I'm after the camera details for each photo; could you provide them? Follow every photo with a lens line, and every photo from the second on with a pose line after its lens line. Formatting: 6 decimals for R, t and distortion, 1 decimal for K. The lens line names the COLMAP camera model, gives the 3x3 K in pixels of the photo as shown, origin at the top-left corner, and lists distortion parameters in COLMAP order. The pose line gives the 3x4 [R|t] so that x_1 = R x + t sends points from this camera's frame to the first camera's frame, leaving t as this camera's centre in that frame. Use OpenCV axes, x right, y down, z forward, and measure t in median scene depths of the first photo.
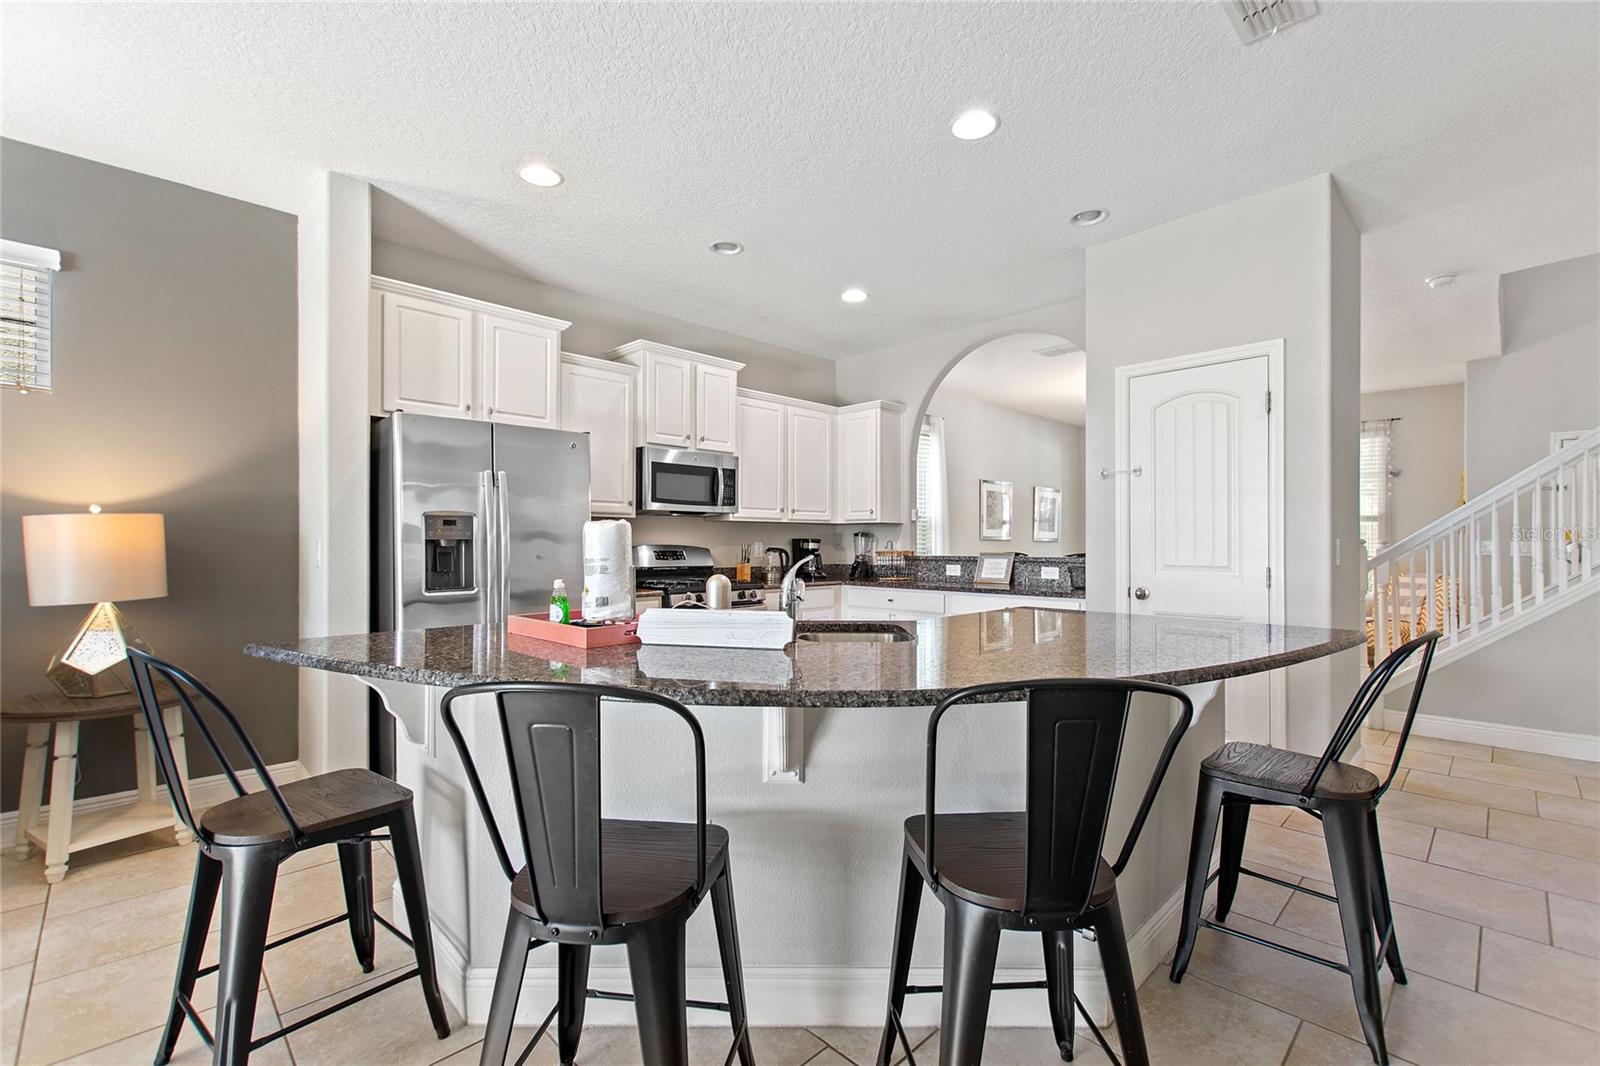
lens RADIAL K [[692.2, 0, 799.2], [0, 692.2, 537.1], [0, 0, 1]] dist [0.001529, 0.000103]
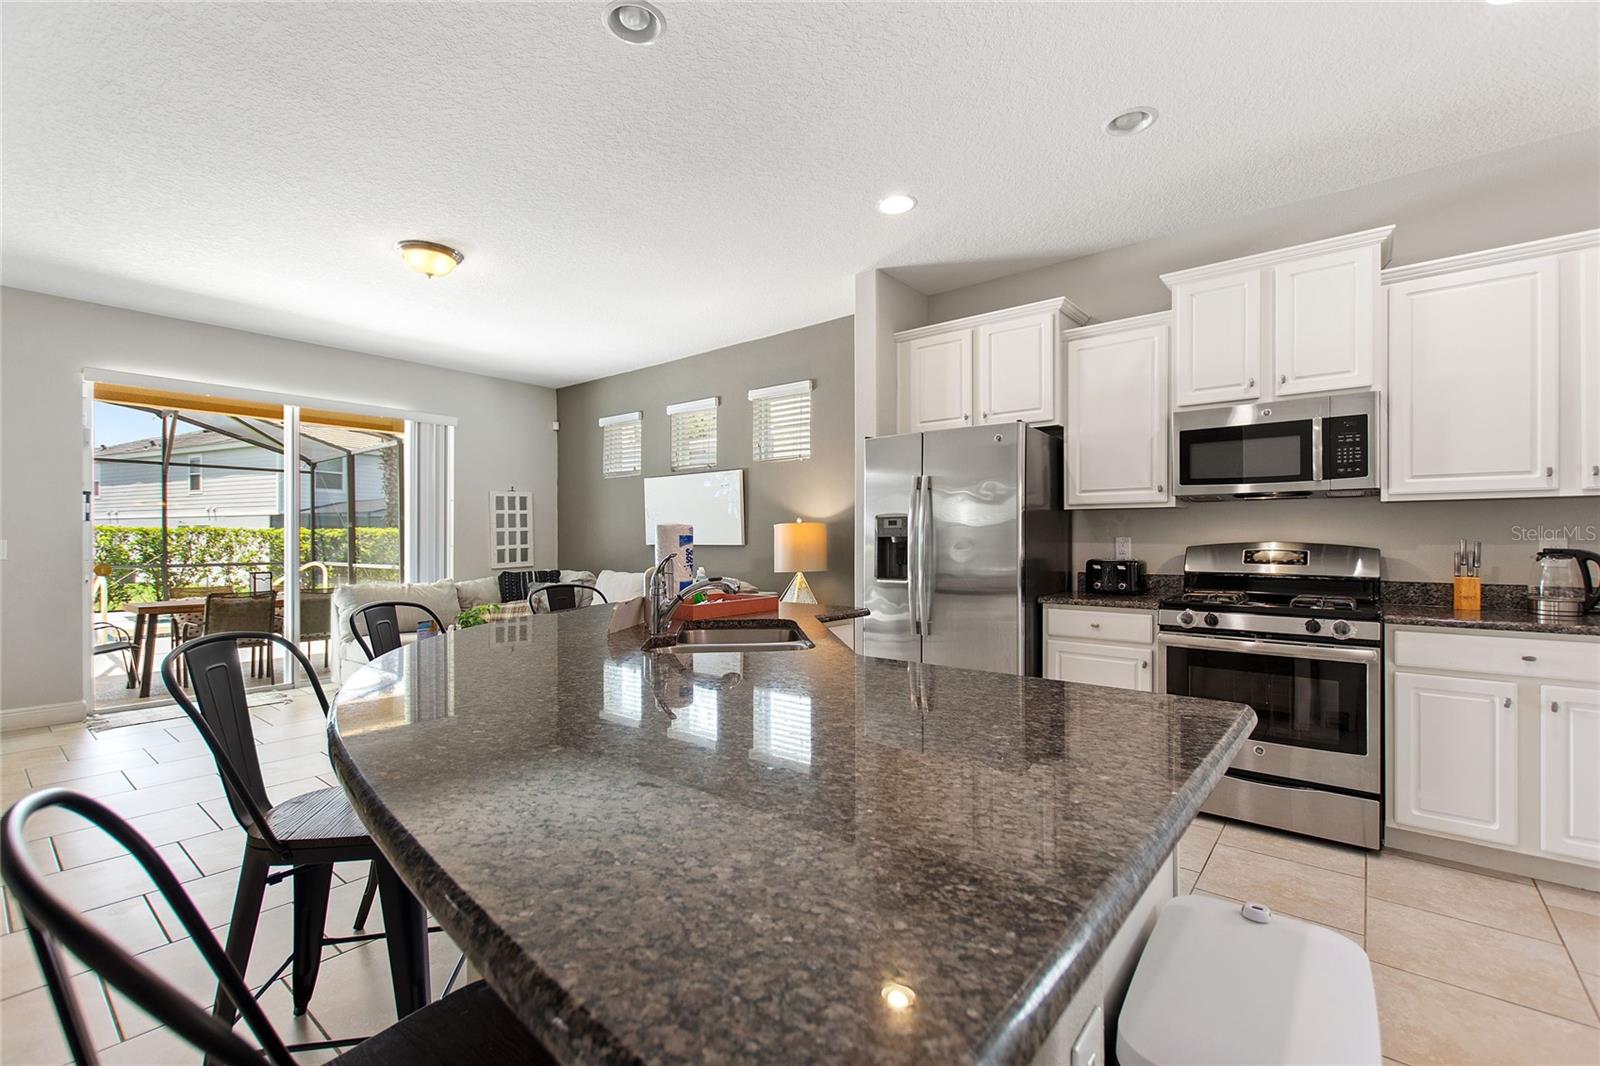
lens RADIAL K [[692.2, 0, 799.4], [0, 692.2, 536.2], [0, 0, 1]] dist [0.001529, 0.000103]
pose [[0.099473, 0.000536, -0.995040, 0.443312], [0.010557, 0.999943, 0.001594, -0.000501], [0.994984, -0.010663, 0.099461, 0.458728]]
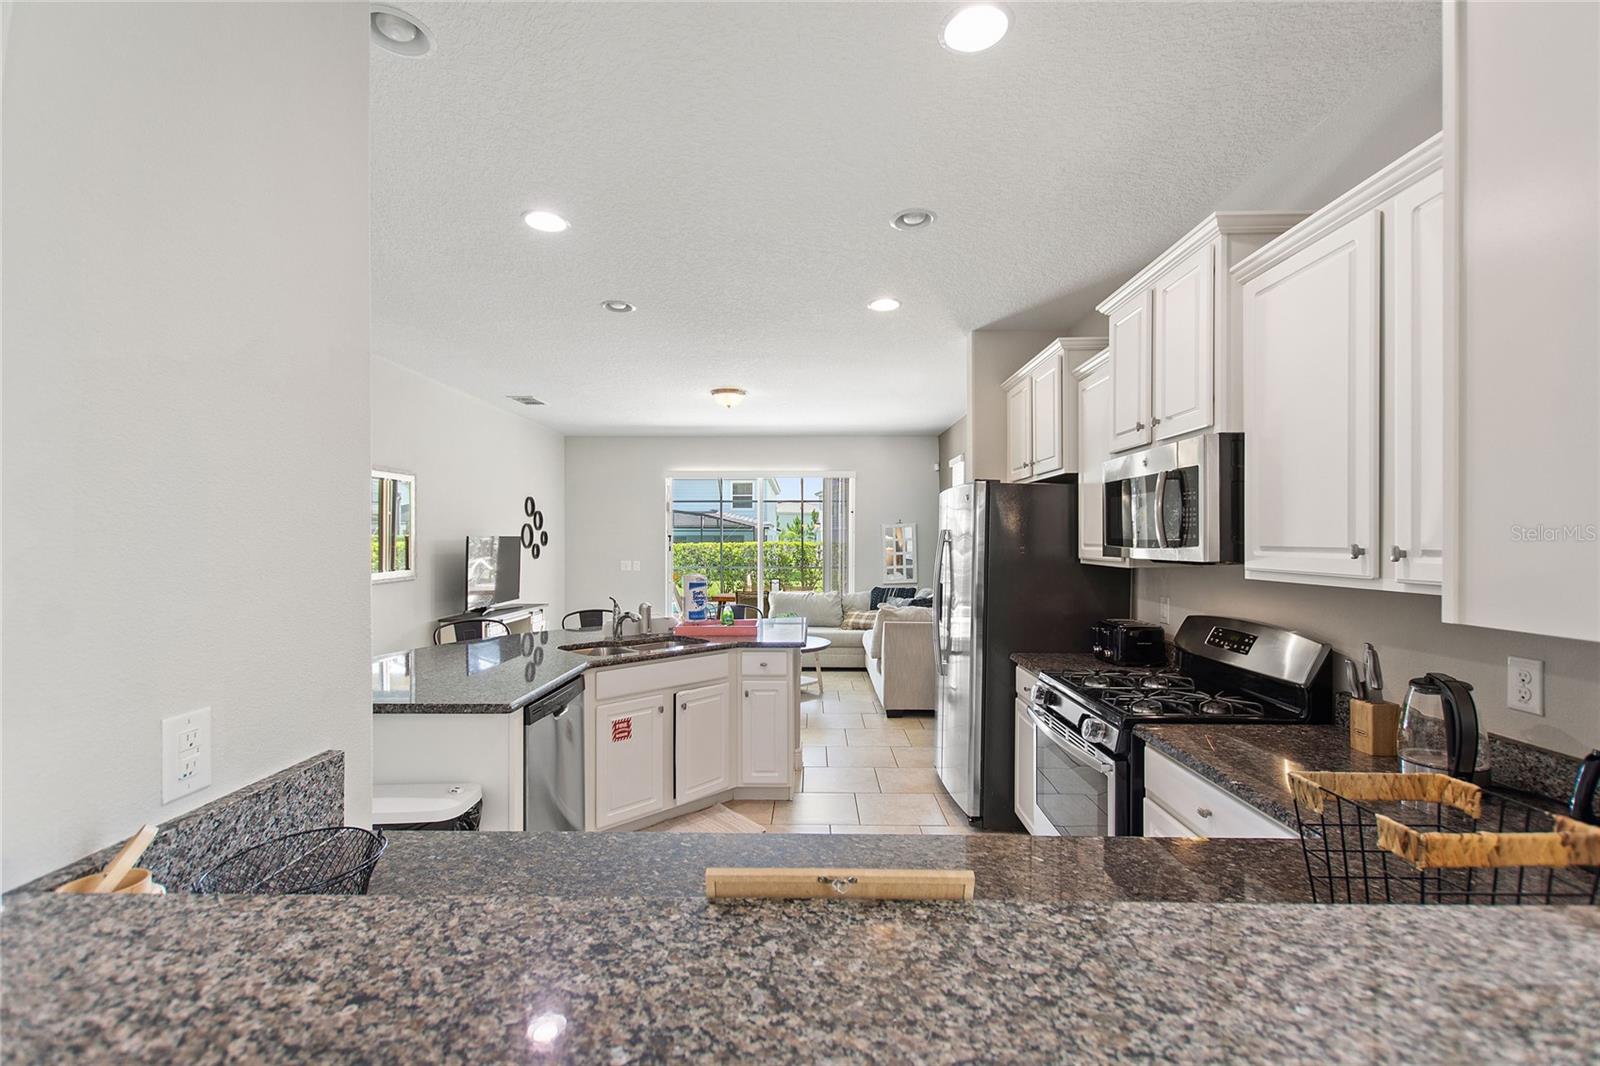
lens RADIAL K [[692.2, 0, 796.4], [0, 692.2, 537.7], [0, 0, 1]] dist [0.001529, 0.000103]
pose [[-0.720685, -0.002296, -0.693258, 0.414992], [0.008019, 0.999900, -0.011648, -0.040997], [0.693216, -0.013954, -0.720595, 1.139248]]
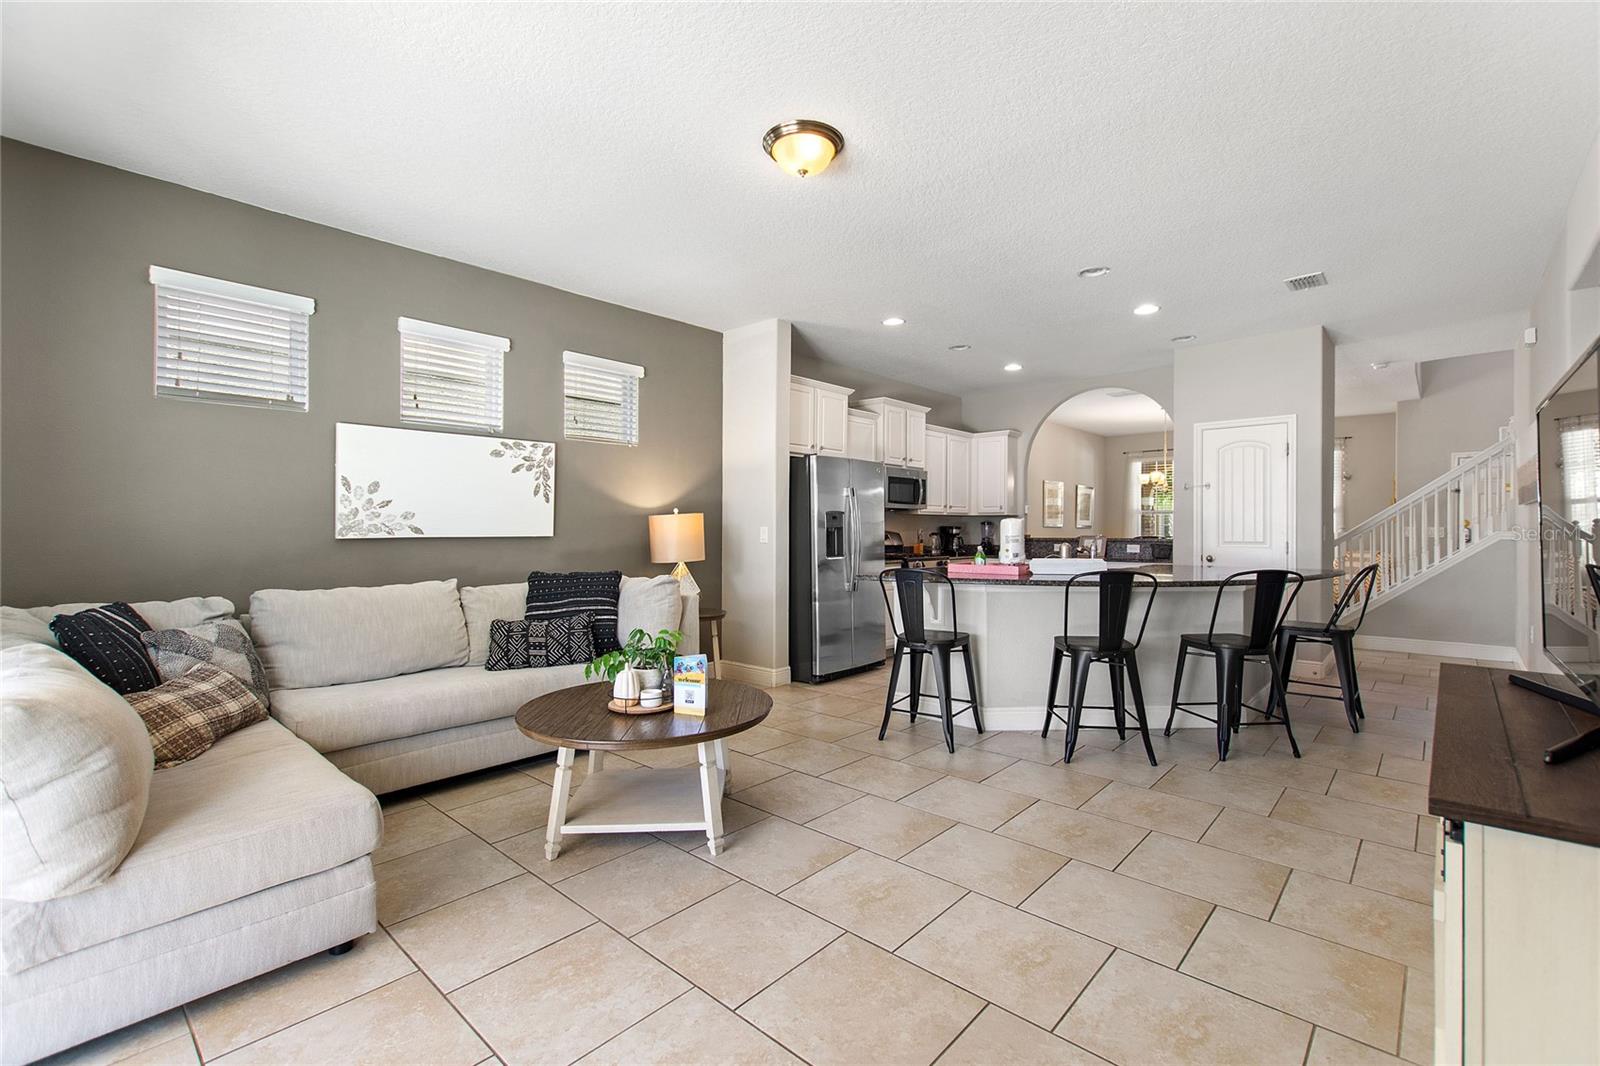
lens RADIAL K [[692.2, 0, 799.0], [0, 692.2, 530.8], [0, 0, 1]] dist [0.001529, 0.000103]
pose [[0.998768, -0.001303, 0.049610, -0.436955], [0.000818, 0.999952, 0.009795, -0.003037], [-0.049621, -0.009742, 0.998721, -0.472376]]
